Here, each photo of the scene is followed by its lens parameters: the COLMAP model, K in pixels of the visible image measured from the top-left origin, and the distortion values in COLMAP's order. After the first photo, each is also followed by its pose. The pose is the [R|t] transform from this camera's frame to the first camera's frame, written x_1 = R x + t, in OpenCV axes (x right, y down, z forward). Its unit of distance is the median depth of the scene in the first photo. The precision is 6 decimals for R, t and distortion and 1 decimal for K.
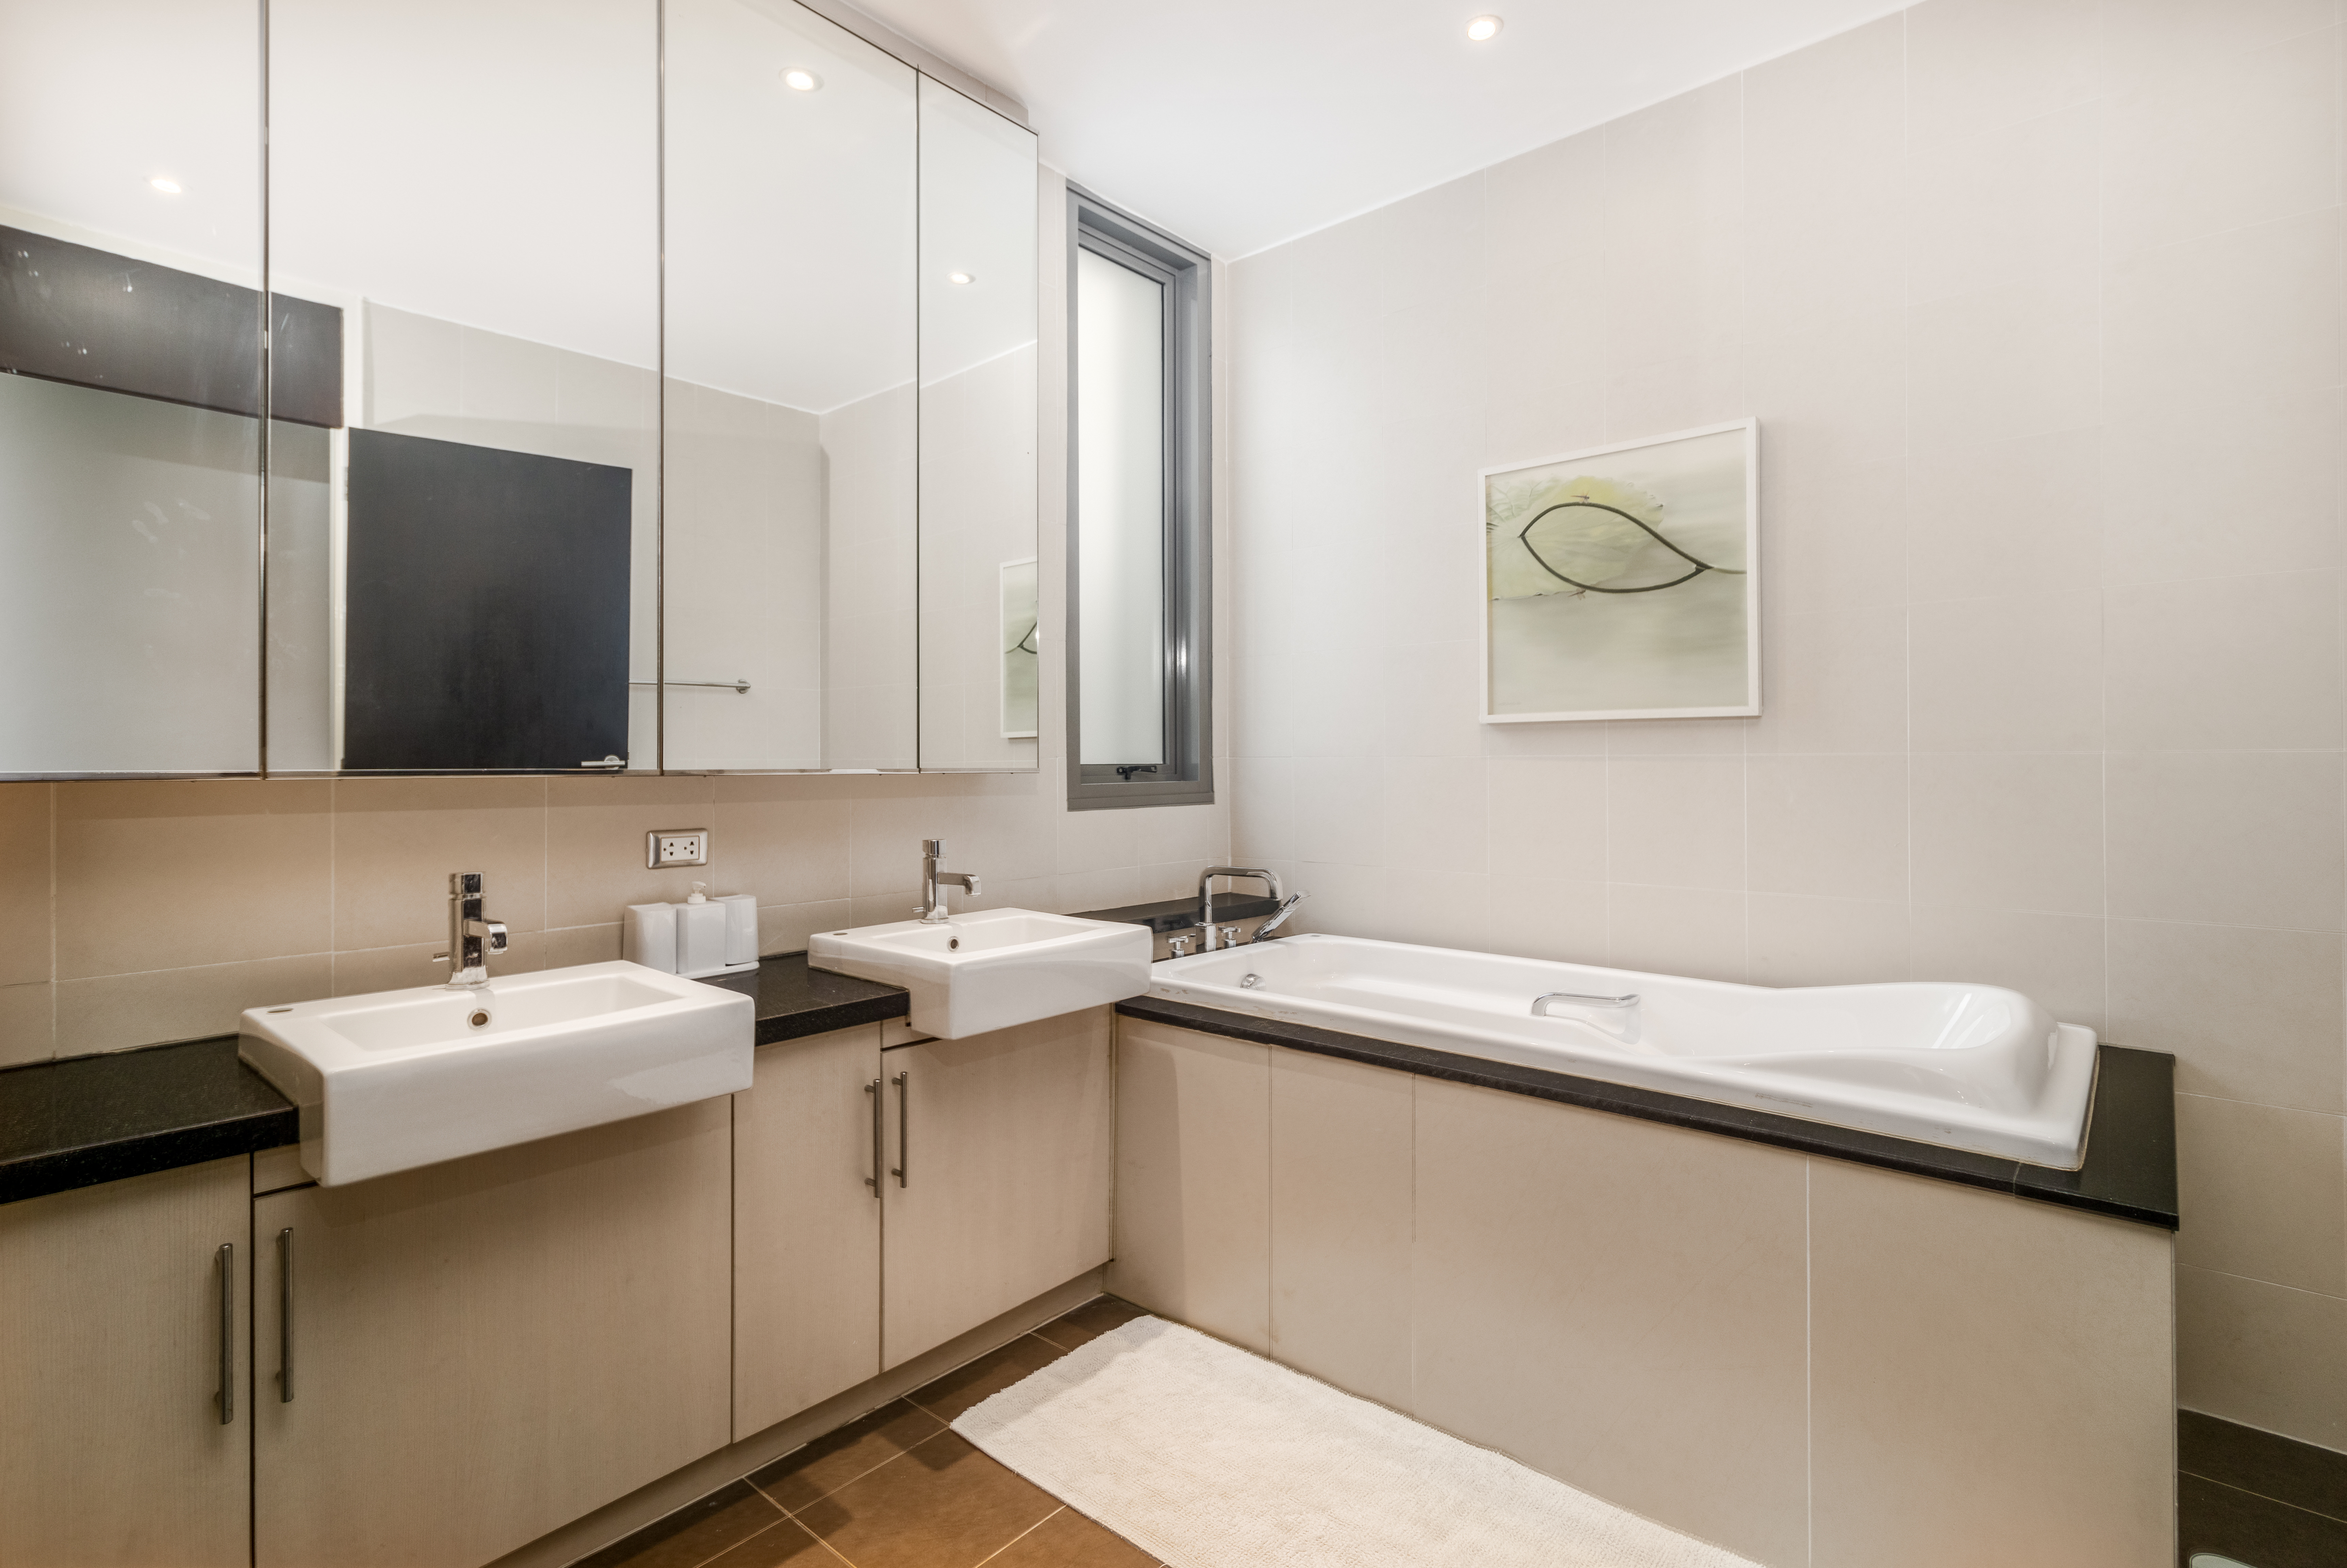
lens RADIAL K [[1087.3, 0, 1176.9], [0, 1087.3, 768.8], [0, 0, 1]] dist [0.003560, 0.000487]
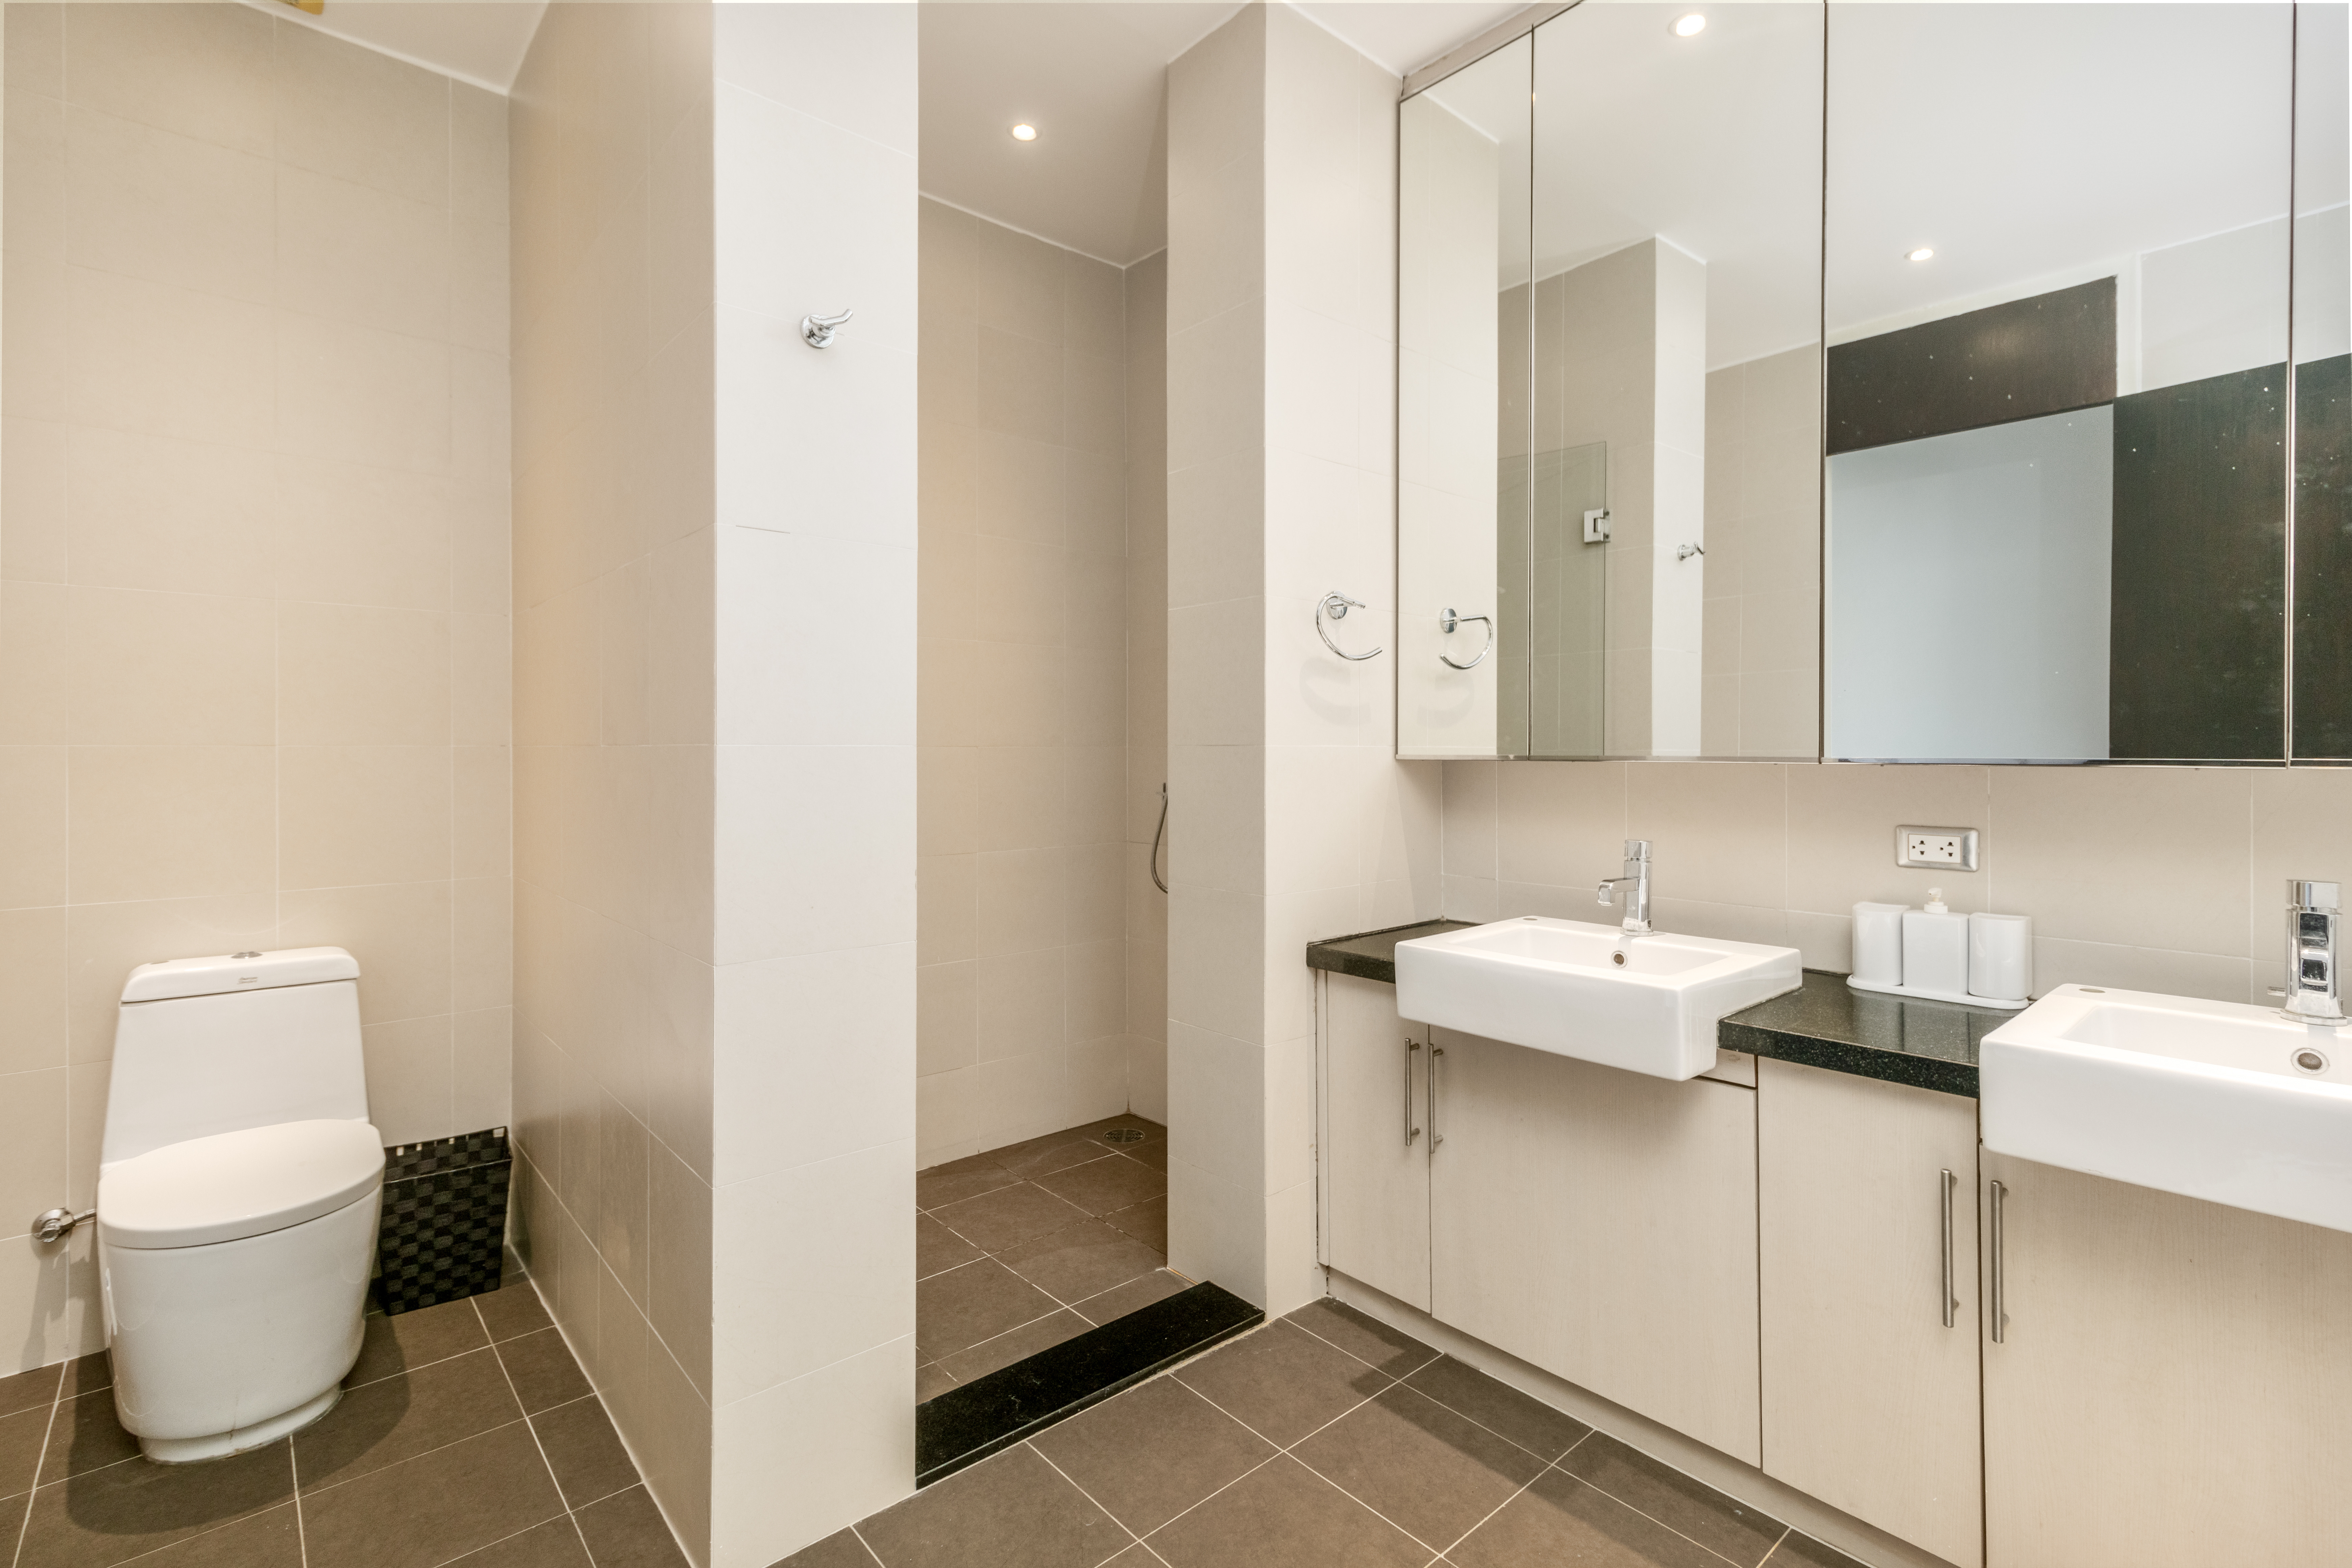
lens RADIAL K [[1089.6, 0, 1230.1], [0, 1089.6, 749.6], [0, 0, 1]] dist [0.003560, 0.000487]
pose [[-0.106756, 0.004834, -0.994273, 0.469686], [-0.001664, 0.999986, 0.005040, -0.009735], [0.994284, 0.002192, -0.106747, 0.515190]]
